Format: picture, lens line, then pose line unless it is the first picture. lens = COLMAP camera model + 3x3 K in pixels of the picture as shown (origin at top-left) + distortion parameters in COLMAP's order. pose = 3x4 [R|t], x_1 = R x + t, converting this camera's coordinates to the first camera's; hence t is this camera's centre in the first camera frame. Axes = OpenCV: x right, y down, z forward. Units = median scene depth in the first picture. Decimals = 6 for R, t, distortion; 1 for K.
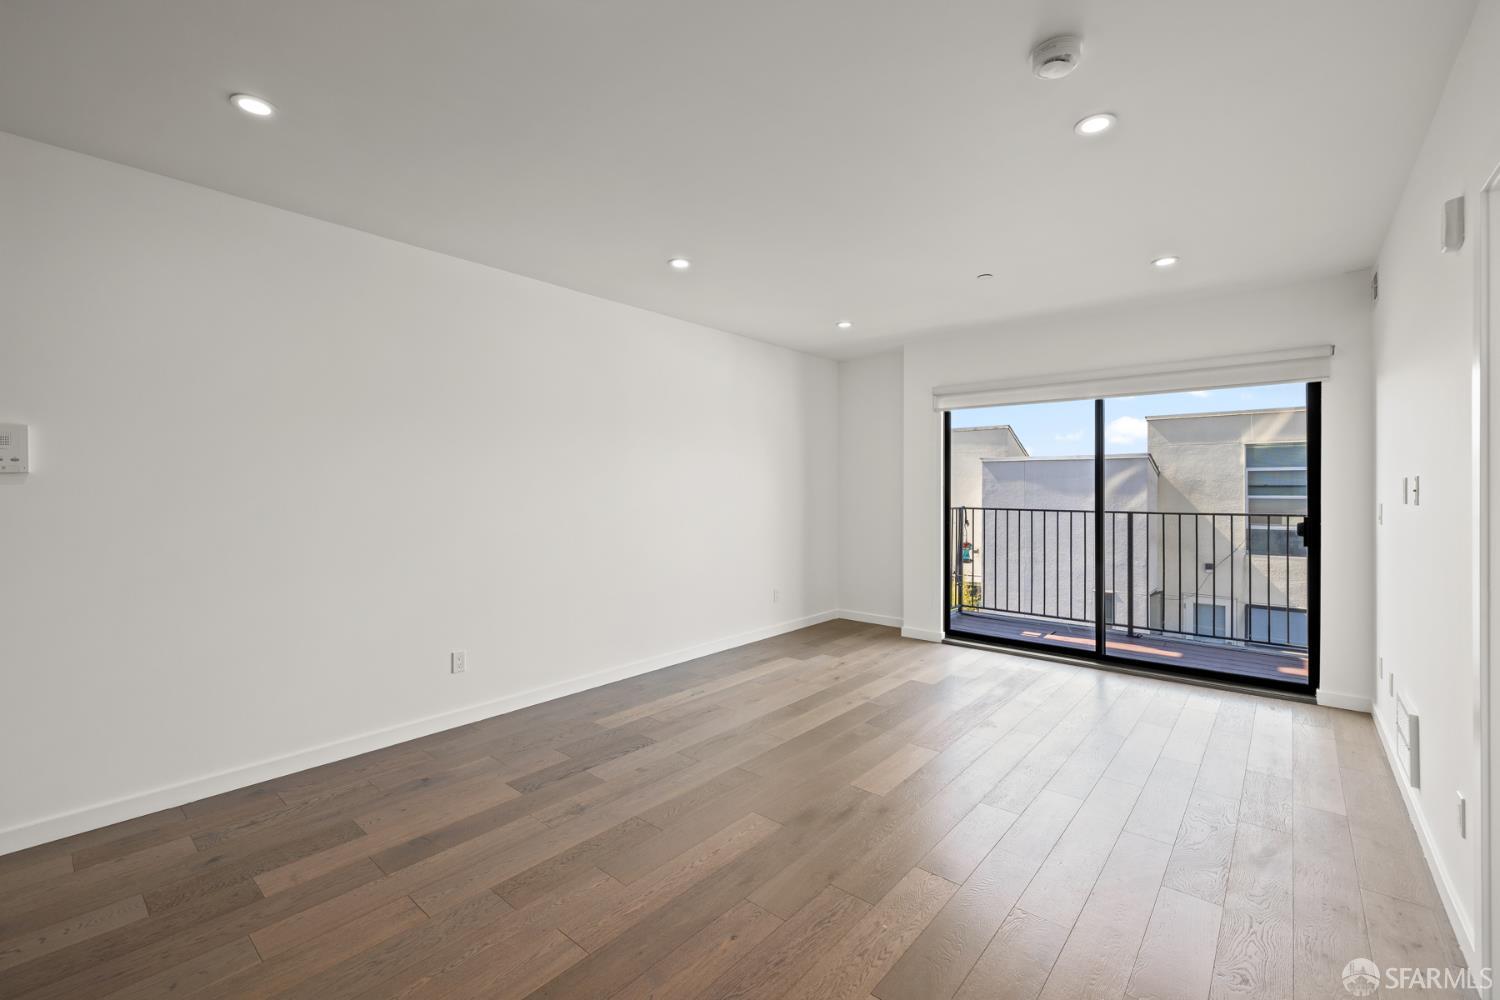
lens RADIAL K [[633.6, 0, 773.9], [0, 633.6, 484.9], [0, 0, 1]] dist [-0.001365, 0.002331]
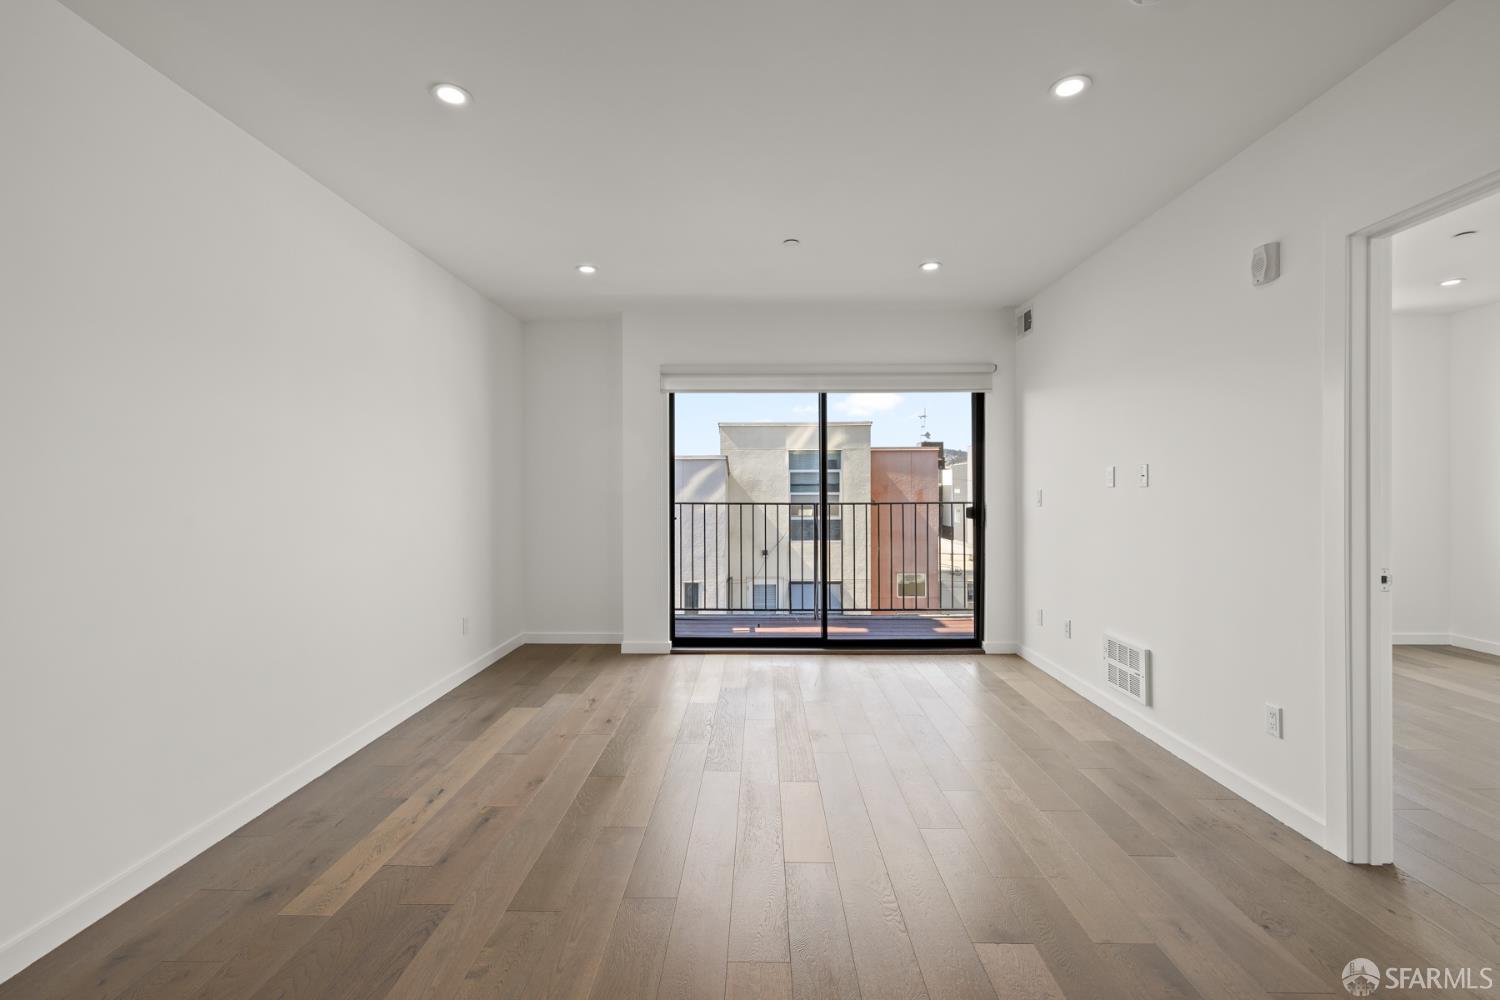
lens RADIAL K [[633.6, 0, 740.5], [0, 633.6, 498.7], [0, 0, 1]] dist [-0.001365, 0.002331]
pose [[0.785490, -0.012613, 0.618746, -0.201727], [0.001253, 0.999823, 0.018791, 0.014279], [-0.618873, -0.013985, 0.785367, 0.236270]]
